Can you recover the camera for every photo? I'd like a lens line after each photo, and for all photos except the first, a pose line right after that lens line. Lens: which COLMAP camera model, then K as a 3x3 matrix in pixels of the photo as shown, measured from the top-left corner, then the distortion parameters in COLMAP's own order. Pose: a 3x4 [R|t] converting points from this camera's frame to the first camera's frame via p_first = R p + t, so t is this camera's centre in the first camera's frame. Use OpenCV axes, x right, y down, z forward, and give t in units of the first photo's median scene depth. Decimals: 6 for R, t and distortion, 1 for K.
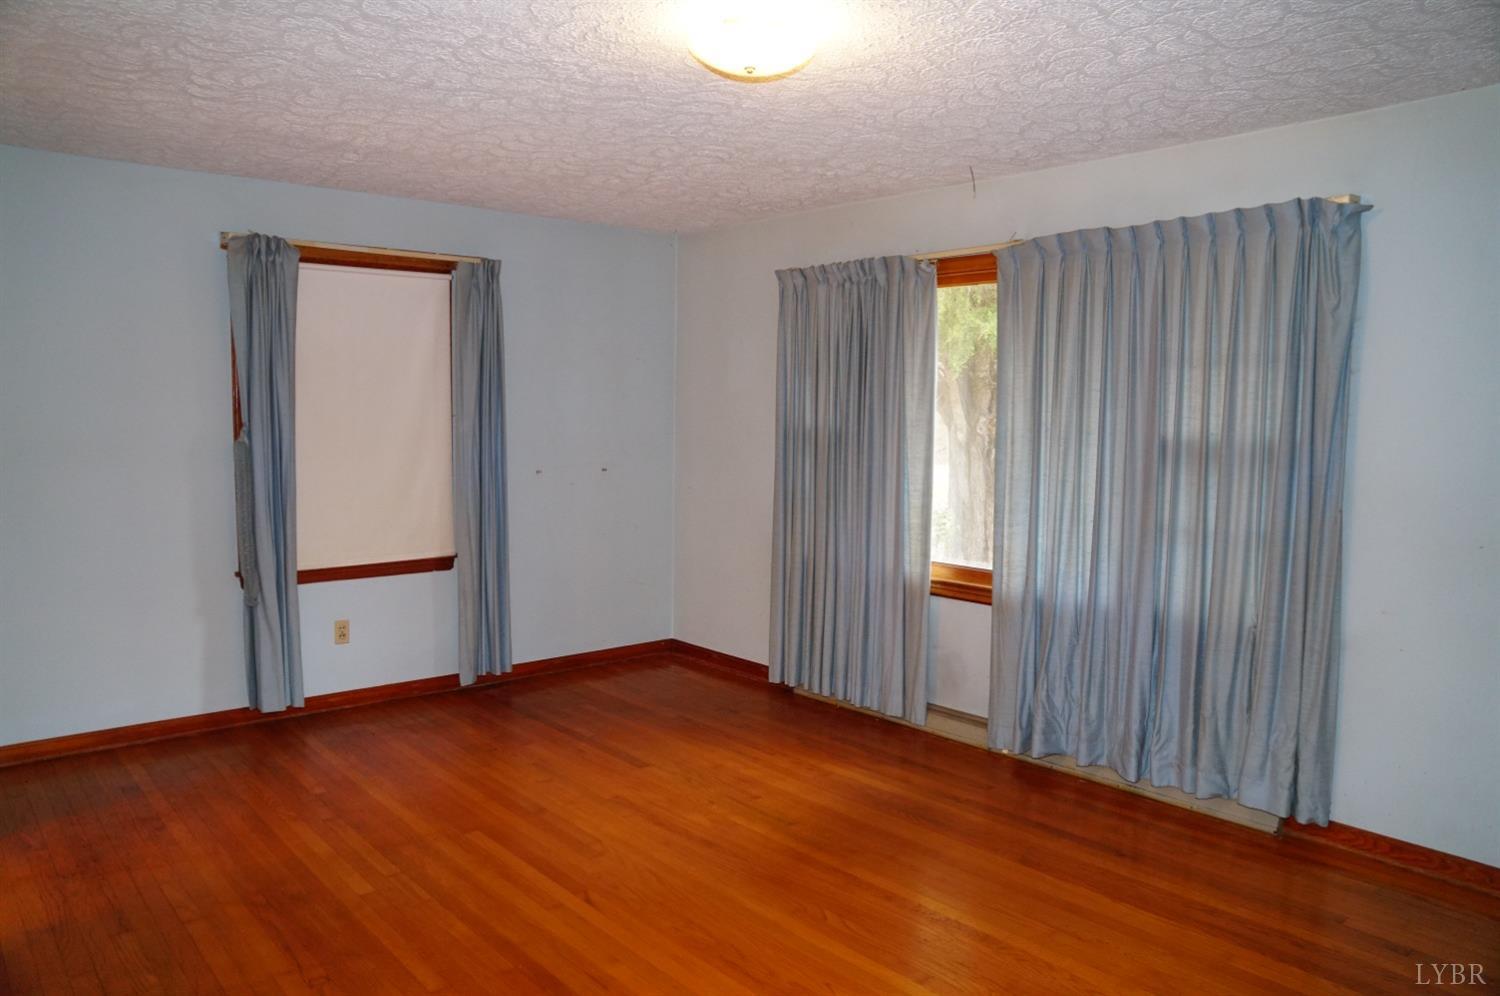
lens RADIAL K [[1038.6, 0, 750.0], [0, 1038.6, 498.0], [0, 0, 1]] dist [-0.145626, 0.171532]
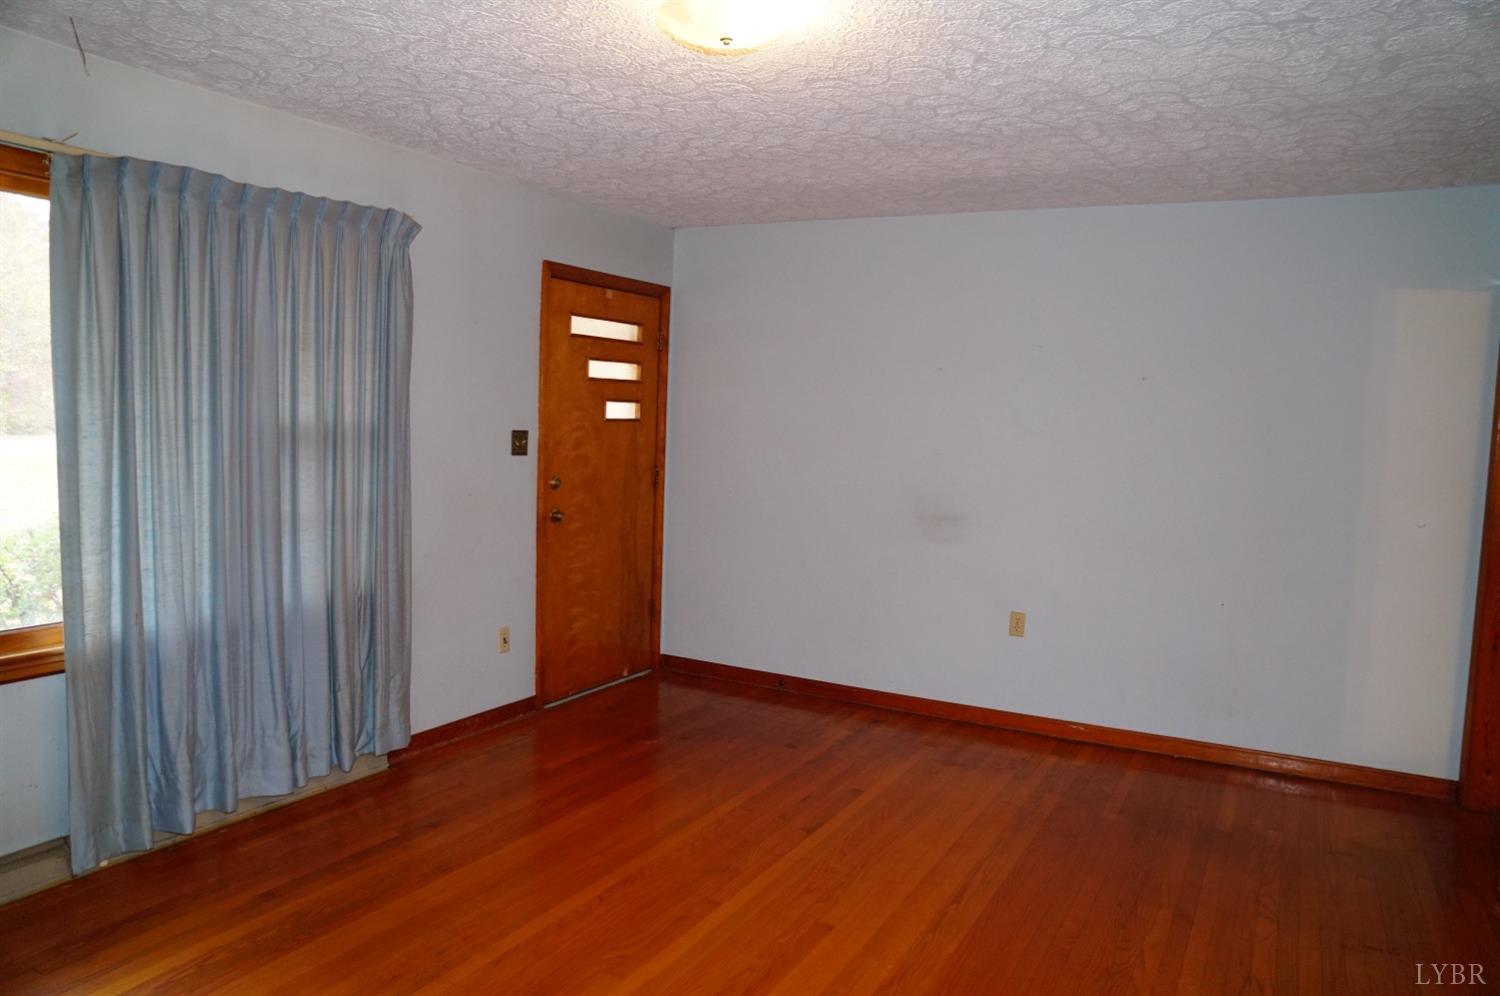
lens RADIAL K [[1038.5, 0, 750.0], [0, 1038.5, 498.0], [0, 0, 1]] dist [-0.007447, -0.003370]
pose [[-0.317594, -0.097971, 0.943152, -0.615950], [0.043726, 0.992077, 0.117777, -0.081979], [-0.947218, 0.078645, -0.310794, 0.858311]]
